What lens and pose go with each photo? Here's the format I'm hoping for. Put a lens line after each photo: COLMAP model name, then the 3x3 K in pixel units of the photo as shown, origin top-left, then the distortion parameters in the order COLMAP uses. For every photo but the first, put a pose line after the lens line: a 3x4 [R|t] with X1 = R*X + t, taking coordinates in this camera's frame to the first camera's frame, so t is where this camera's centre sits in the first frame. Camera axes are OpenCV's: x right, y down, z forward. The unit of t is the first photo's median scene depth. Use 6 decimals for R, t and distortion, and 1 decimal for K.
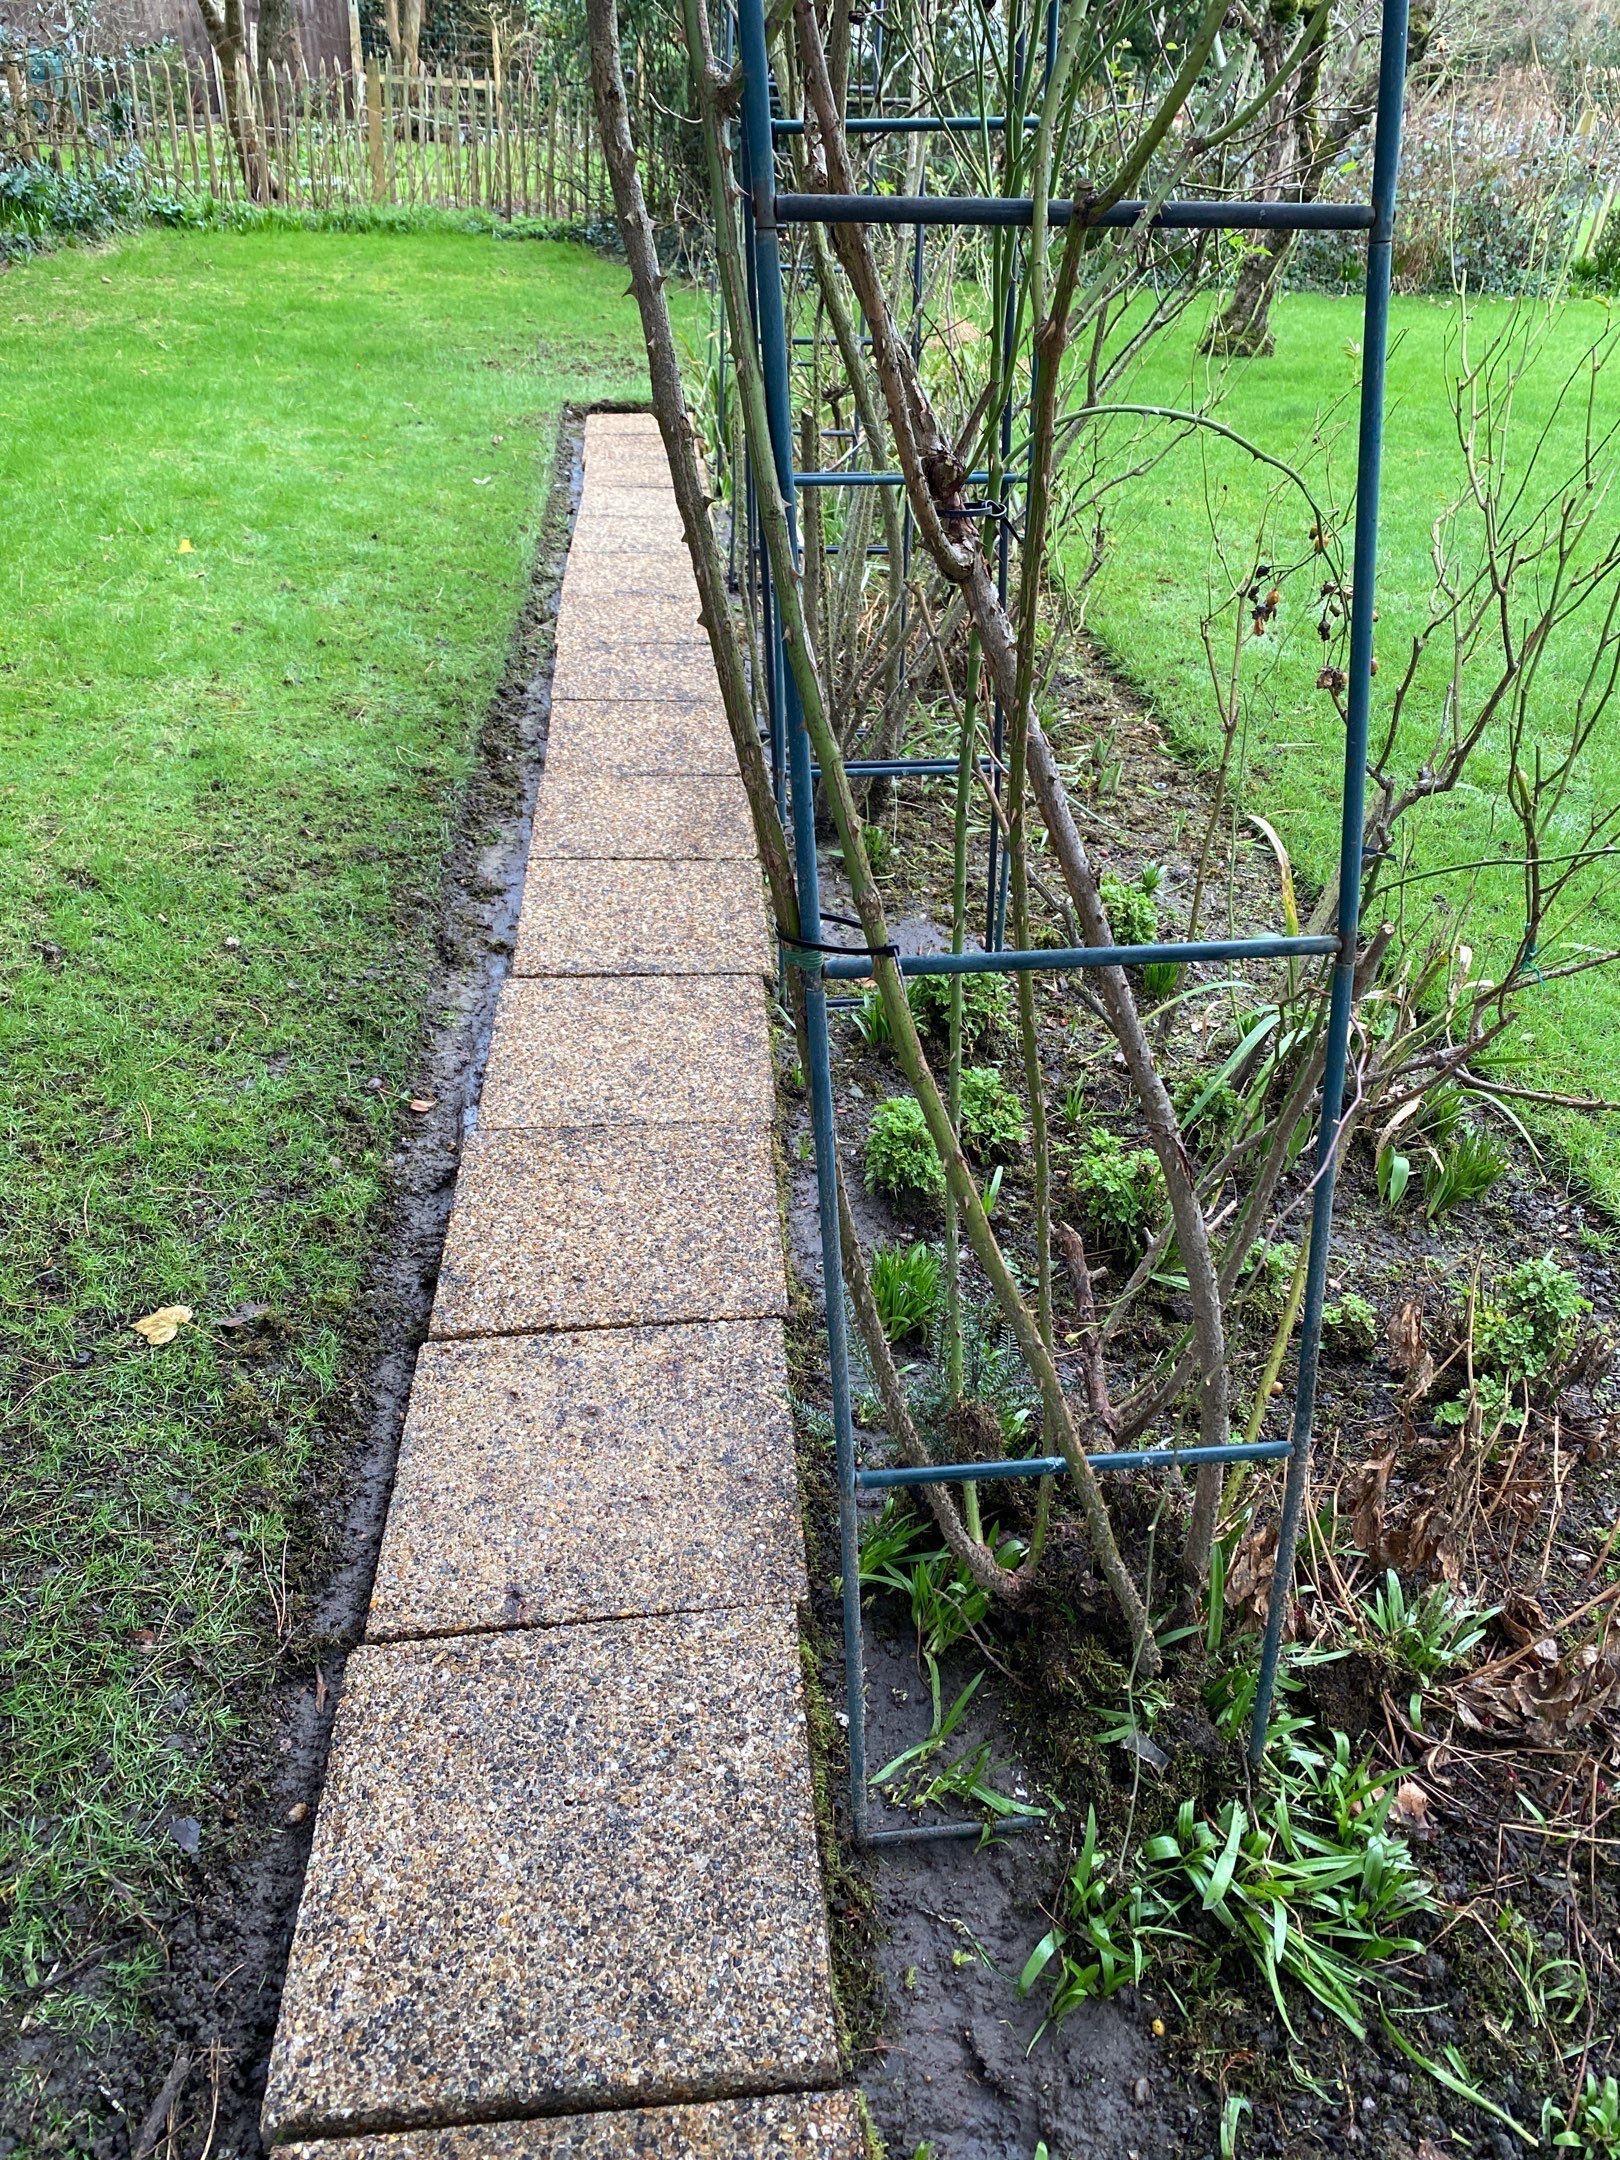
lens RADIAL K [[1611.4, 0, 810.0], [0, 1611.4, 1080.0], [0, 0, 1]] dist [0.007399, -0.007531]
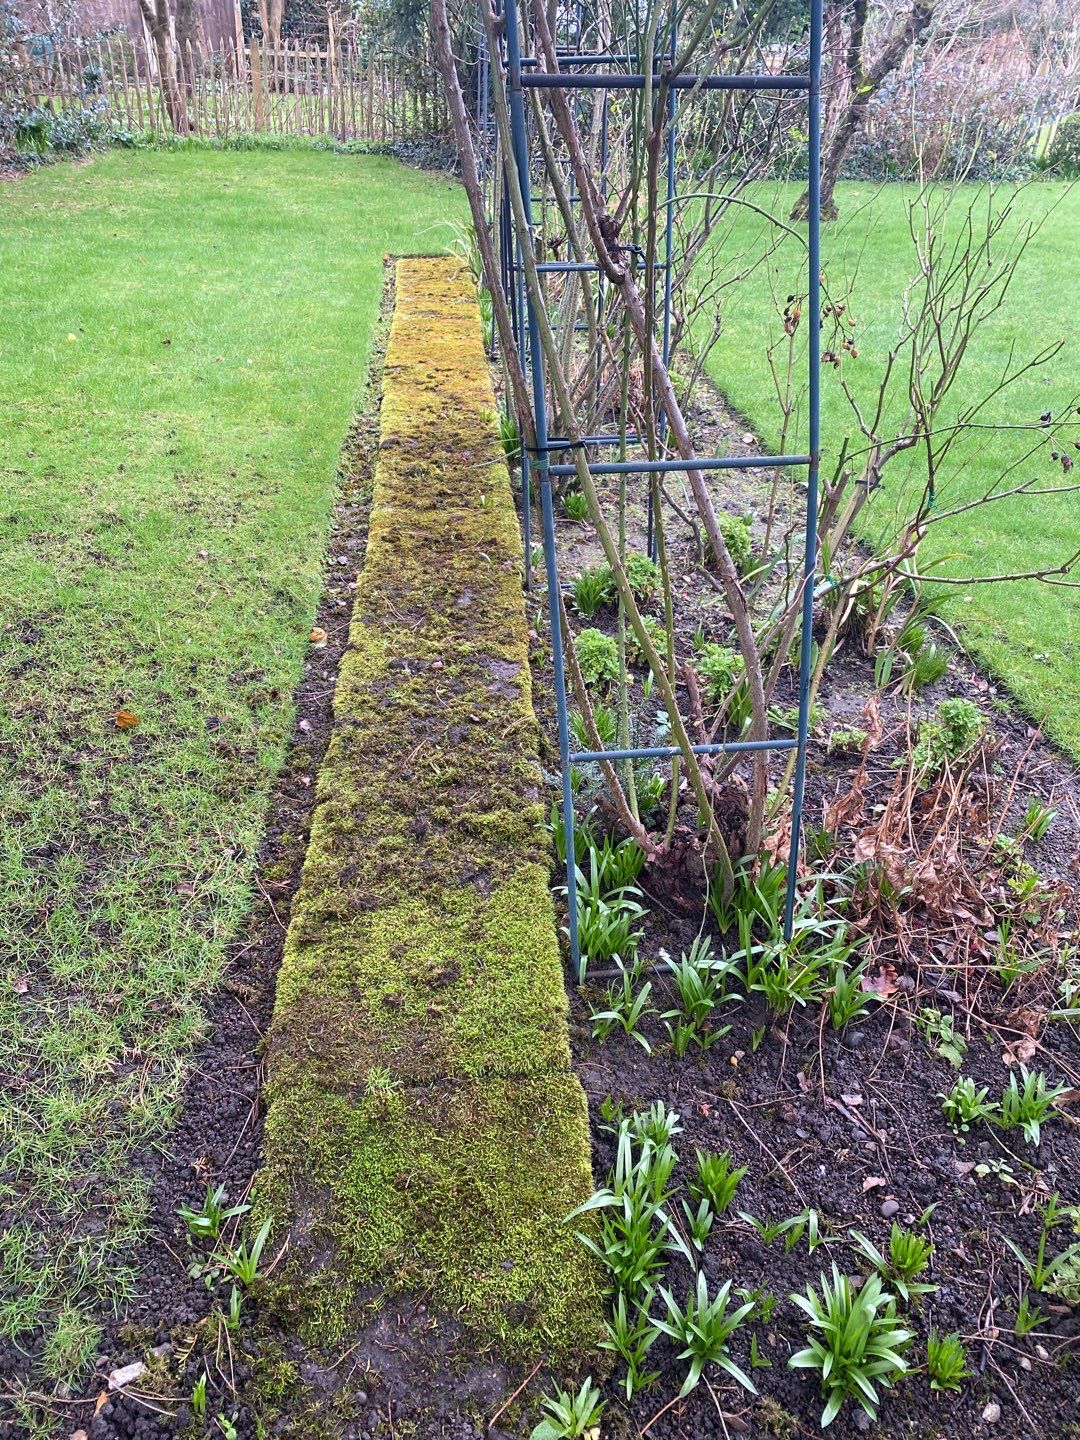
lens RADIAL K [[1073.6, 0, 540.0], [0, 1073.6, 720.0], [0, 0, 1]] dist [0.003252, 0.004527]
pose [[0.999916, -0.011900, -0.005142, -0.000008], [0.011910, 0.999927, 0.001931, 0.132259], [0.005119, -0.001992, 0.999985, -0.183545]]
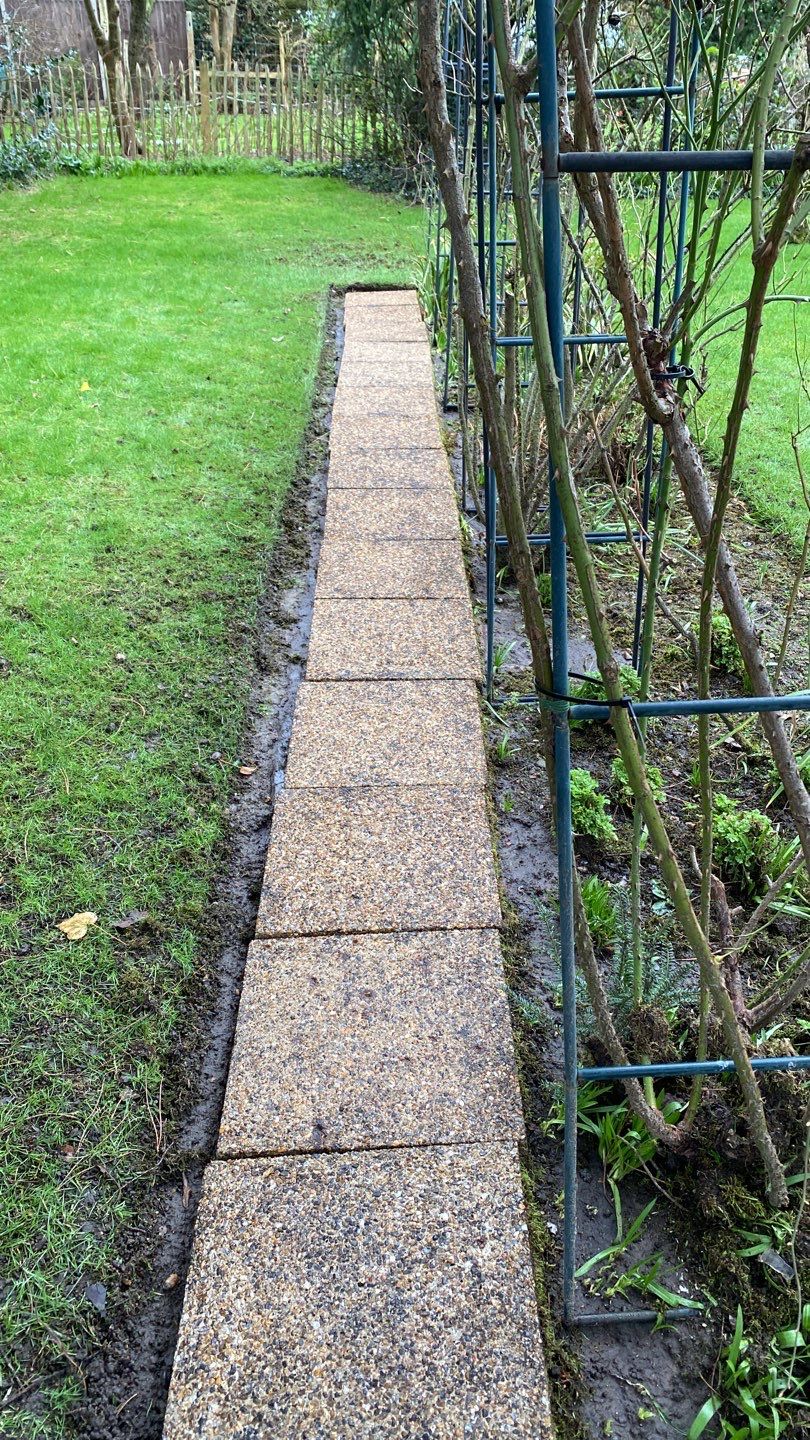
lens RADIAL K [[1074.2, 0, 404.5], [0, 1074.2, 720.9], [0, 0, 1]] dist [0.008705, -0.008362]
pose [[0.997492, 0.008141, -0.070313, -0.037600], [-0.008696, 0.999933, -0.007590, -0.029972], [0.070247, 0.008183, 0.997496, 0.044371]]
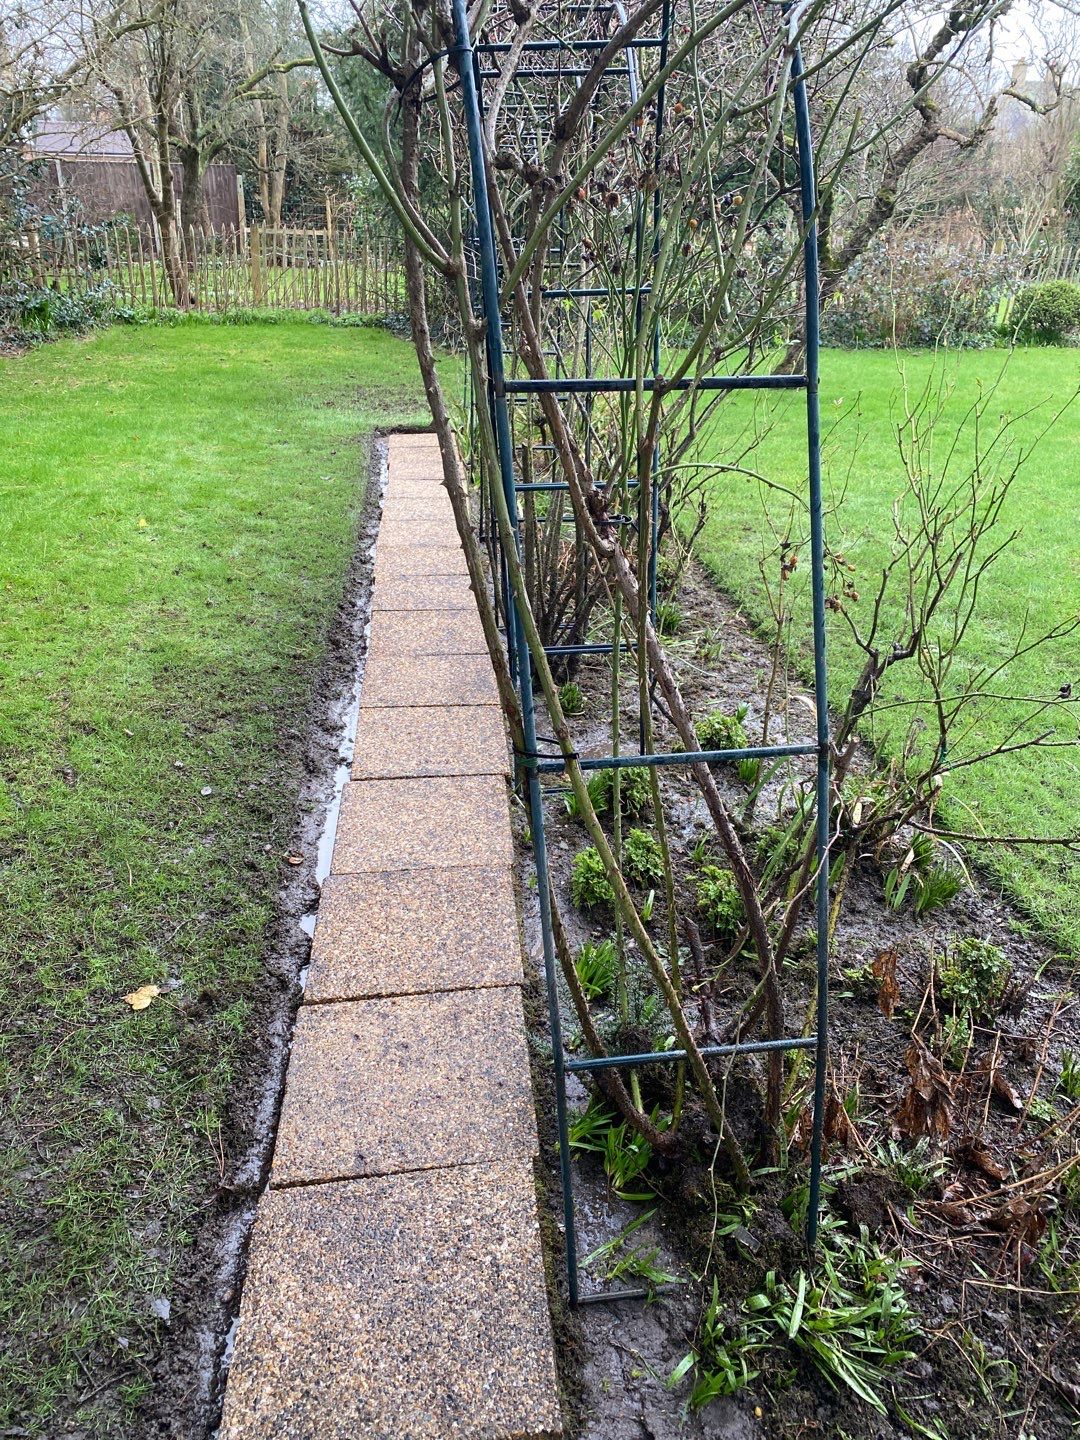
lens RADIAL K [[1072.0, 0, 544.8], [0, 1072.0, 716.3], [0, 0, 1]] dist [0.008694, 0.002430]
pose [[0.999683, -0.023150, 0.009855, 0.003339], [0.024182, 0.992209, -0.122217, 0.011332], [-0.006948, 0.122417, 0.992454, -0.119526]]
